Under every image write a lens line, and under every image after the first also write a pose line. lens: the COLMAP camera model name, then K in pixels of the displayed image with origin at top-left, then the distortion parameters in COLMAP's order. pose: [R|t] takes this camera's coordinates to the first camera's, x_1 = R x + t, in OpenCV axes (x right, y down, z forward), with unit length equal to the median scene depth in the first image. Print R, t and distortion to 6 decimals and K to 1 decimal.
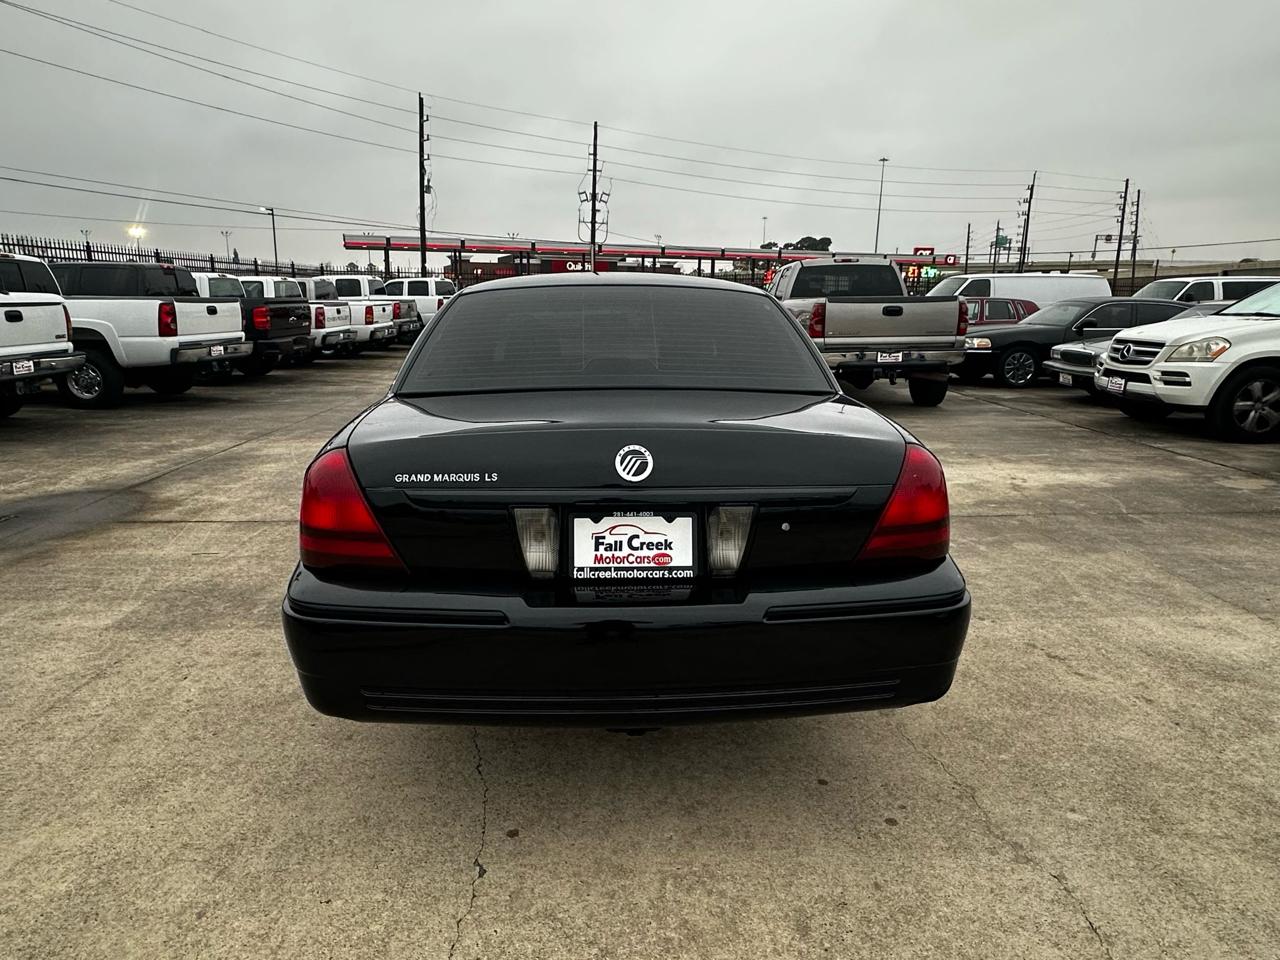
lens RADIAL K [[806.1, 0, 629.1], [0, 806.1, 494.1], [0, 0, 1]] dist [-0.010135, 0.010669]
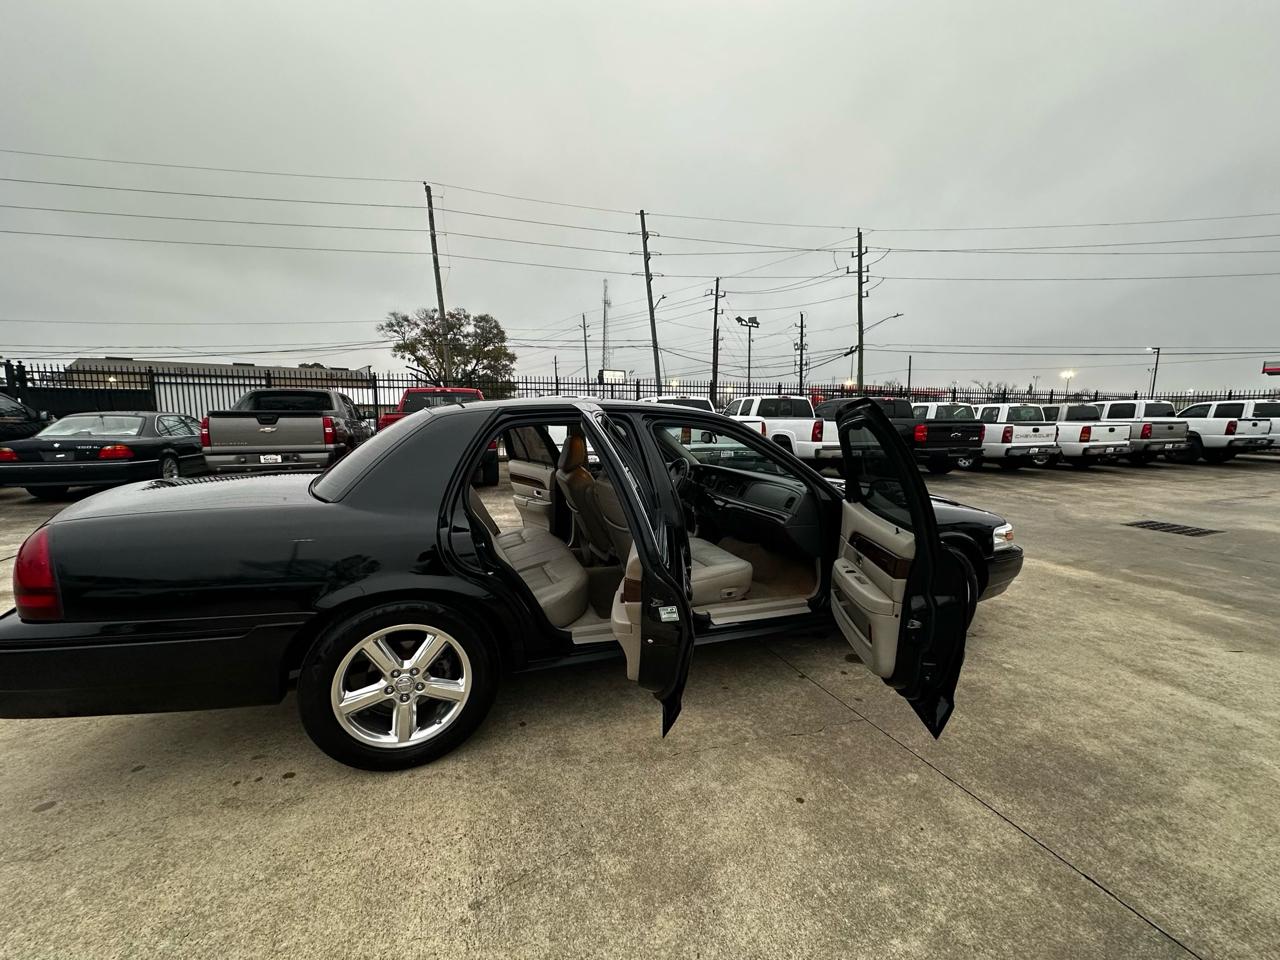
lens RADIAL K [[510.7, 0, 638.3], [0, 510.7, 478.5], [0, 0, 1]] dist [-0.002716, 0.000795]
pose [[0.314418, 0.110688, -0.942809, 0.339283], [-0.226433, 0.973256, 0.038750, -0.091258], [0.921884, 0.201300, 0.331072, 0.377290]]
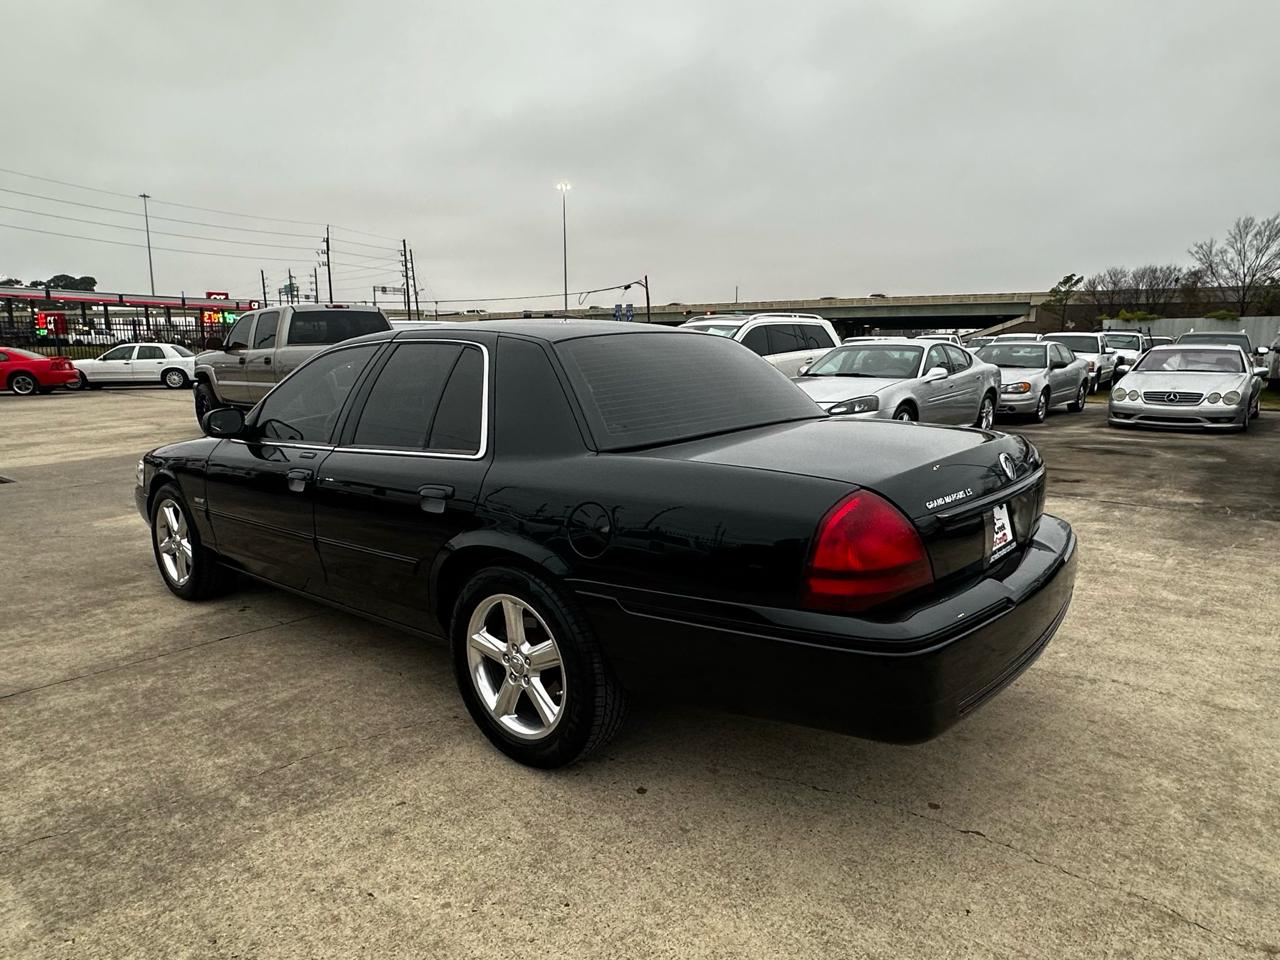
lens RADIAL K [[806.1, 0, 633.9], [0, 806.1, 492.2], [0, 0, 1]] dist [-0.010135, 0.010669]
pose [[0.680993, -0.140422, 0.718701, -0.293646], [0.180613, 0.983330, 0.020989, -0.028917], [-0.709667, 0.115514, 0.695003, 0.112352]]
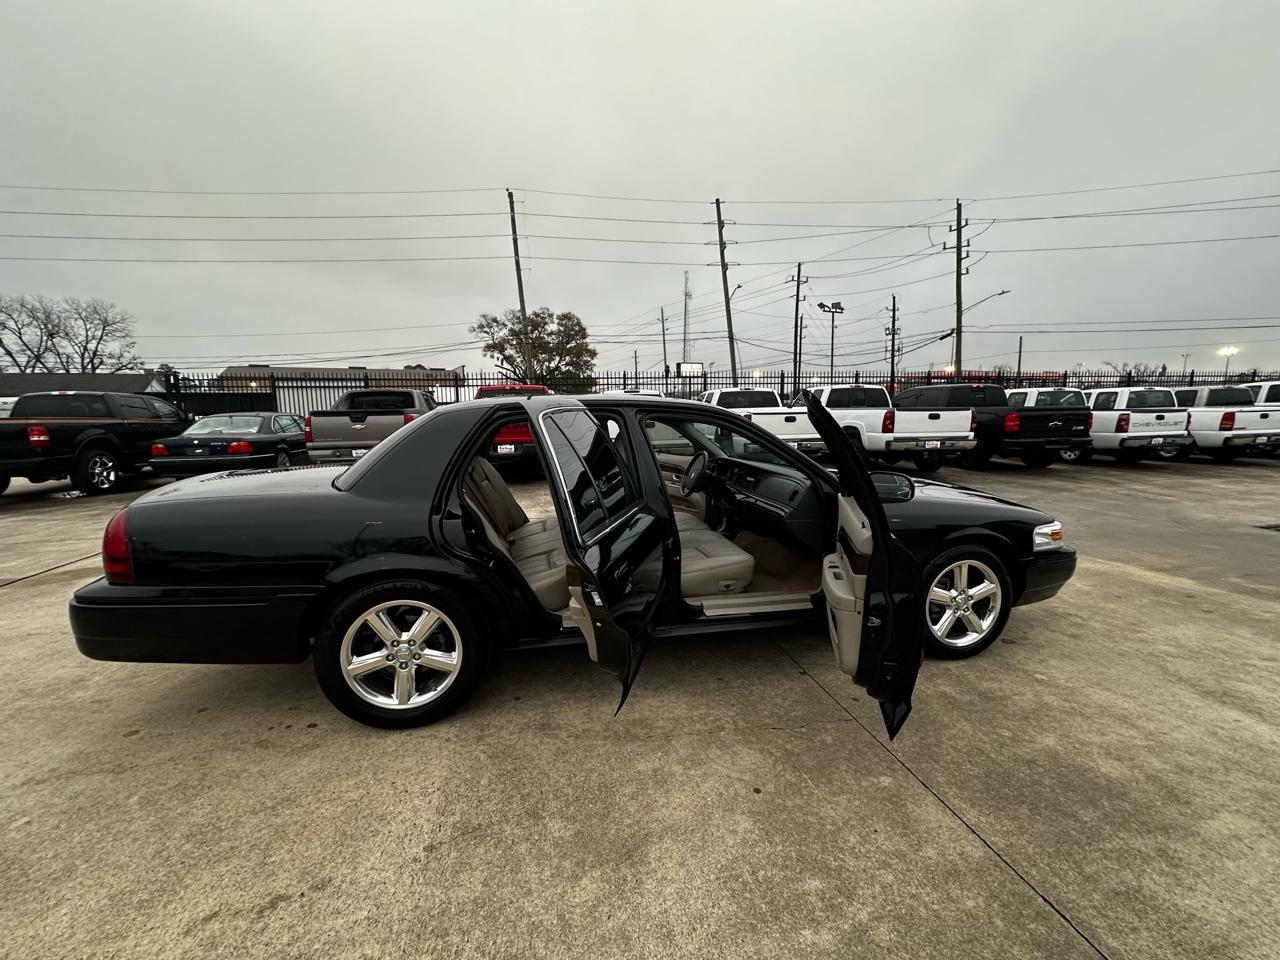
lens RADIAL K [[510.7, 0, 638.1], [0, 510.7, 478.9], [0, 0, 1]] dist [-0.002716, 0.000795]
pose [[0.160444, 0.124837, -0.979119, 0.360460], [-0.220025, 0.971533, 0.087815, -0.102883], [0.962209, 0.201342, 0.183344, 0.423845]]
